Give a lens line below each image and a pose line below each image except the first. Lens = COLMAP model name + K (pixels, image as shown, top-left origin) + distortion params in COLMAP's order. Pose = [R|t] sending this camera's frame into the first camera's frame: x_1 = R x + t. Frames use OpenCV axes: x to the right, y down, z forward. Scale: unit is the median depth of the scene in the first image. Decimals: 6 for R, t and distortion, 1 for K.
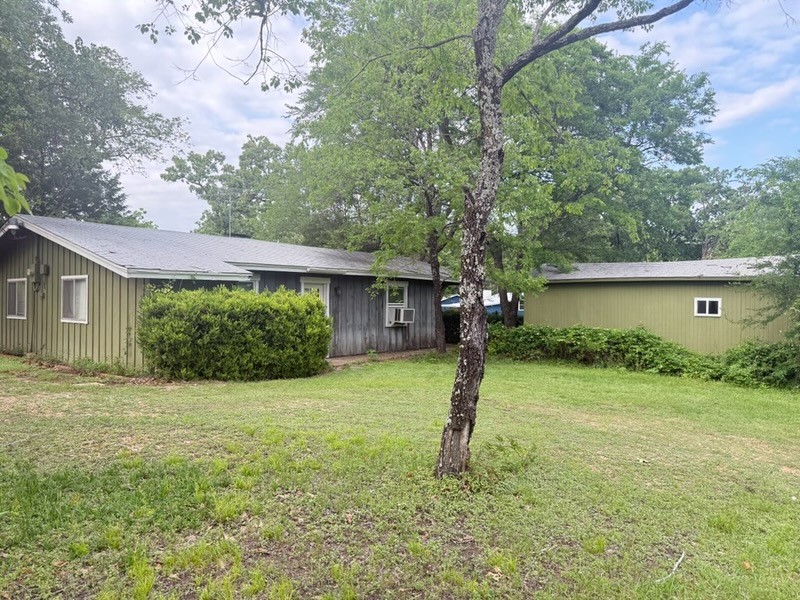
lens RADIAL K [[559.2, 0, 399.5], [0, 559.2, 301.7], [0, 0, 1]] dist [0.001672, -0.006389]
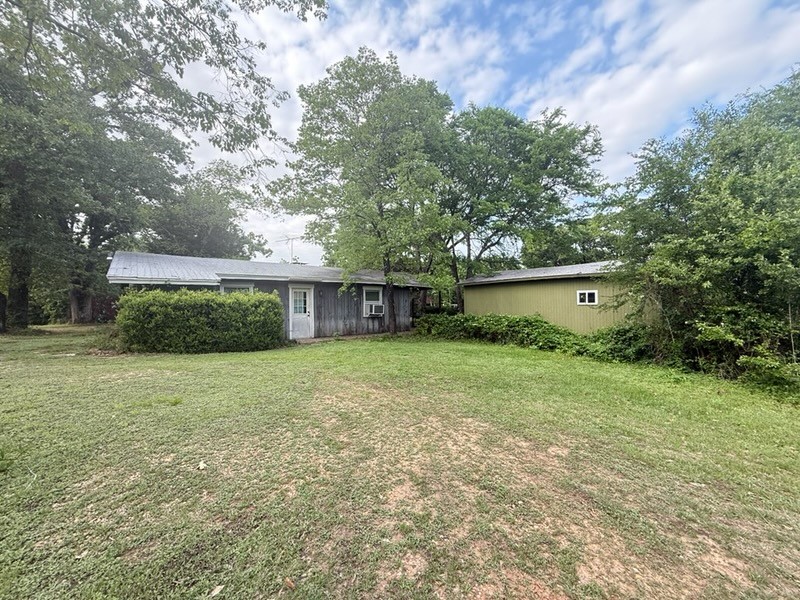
lens RADIAL K [[319.3, 0, 400.5], [0, 319.3, 295.0], [0, 0, 1]] dist [-0.000521, -0.000207]
pose [[0.979918, -0.027178, -0.197541, 0.276005], [0.020149, 0.999093, -0.037508, 0.022644], [0.198382, 0.032774, 0.979577, 0.199608]]
